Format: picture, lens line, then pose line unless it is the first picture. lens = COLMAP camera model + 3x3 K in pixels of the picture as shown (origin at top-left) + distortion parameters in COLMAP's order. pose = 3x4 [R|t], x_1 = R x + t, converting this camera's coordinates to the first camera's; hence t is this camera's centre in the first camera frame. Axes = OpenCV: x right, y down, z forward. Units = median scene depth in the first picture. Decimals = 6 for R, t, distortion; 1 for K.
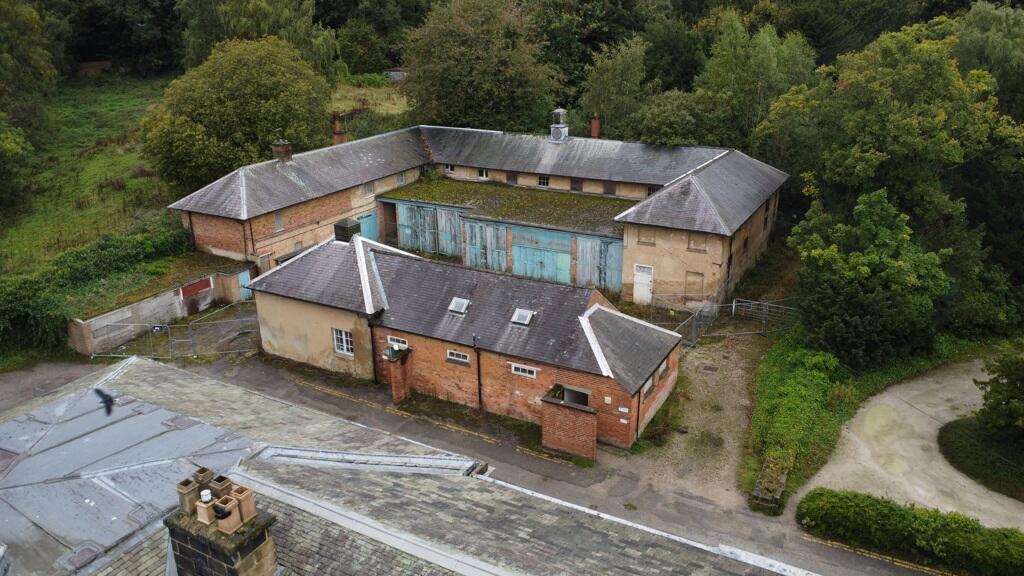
lens RADIAL K [[757.9, 0, 516.5], [0, 757.9, 289.8], [0, 0, 1]] dist [-0.008842, -0.004852]
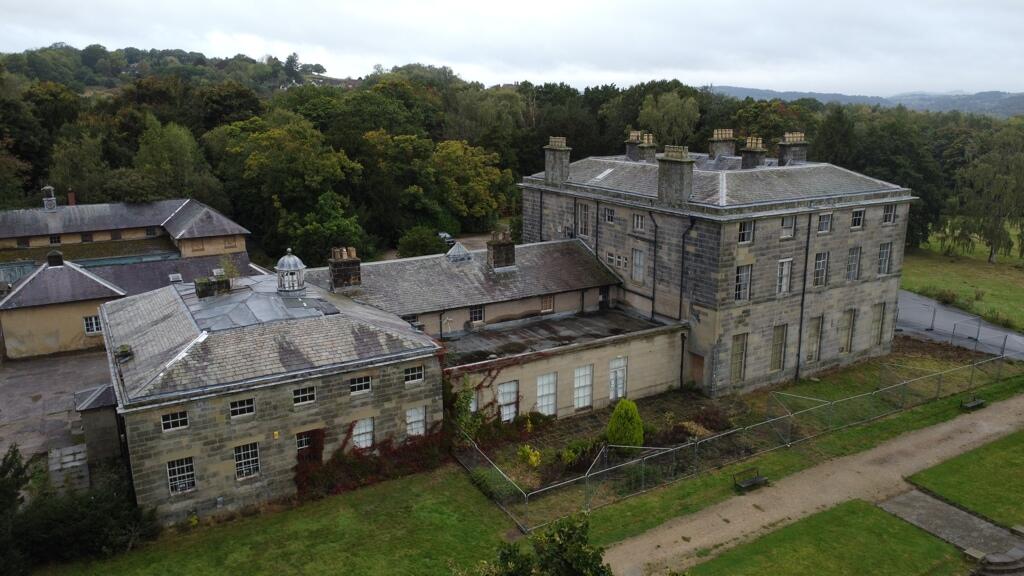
lens RADIAL K [[757.9, 0, 514.4], [0, 757.9, 288.2], [0, 0, 1]] dist [-0.008842, -0.004852]
pose [[0.507781, -0.194134, 0.839327, -0.889565], [0.299157, 0.953385, 0.039529, 0.161491], [-0.807876, 0.231019, 0.542188, -0.435243]]
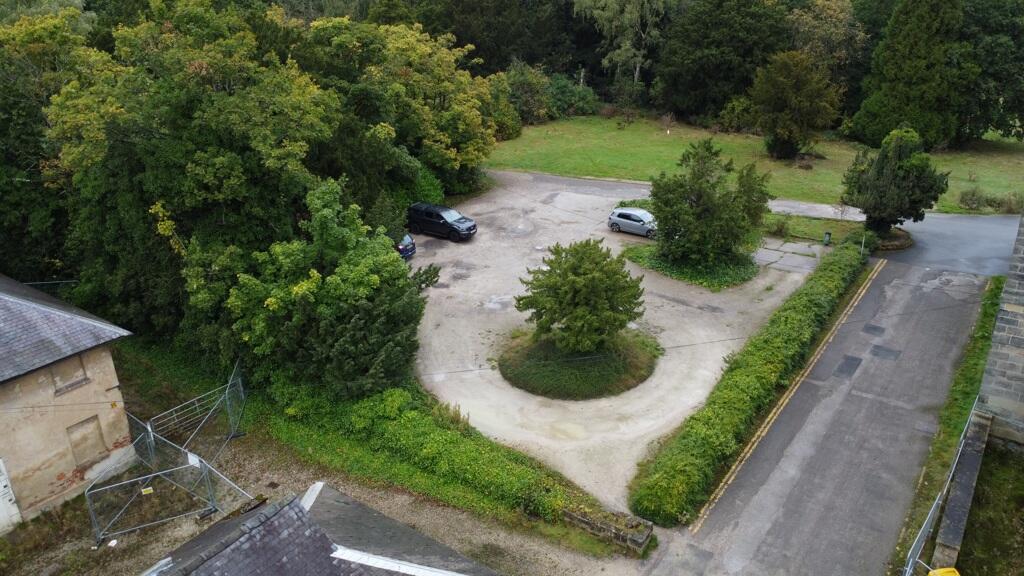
lens RADIAL K [[757.9, 0, 510.7], [0, 757.9, 292.5], [0, 0, 1]] dist [-0.008842, -0.004852]
pose [[0.119962, -0.379324, 0.917454, -0.216198], [0.368922, 0.874984, 0.313526, -0.168184], [-0.921686, 0.300858, 0.244906, 0.523377]]
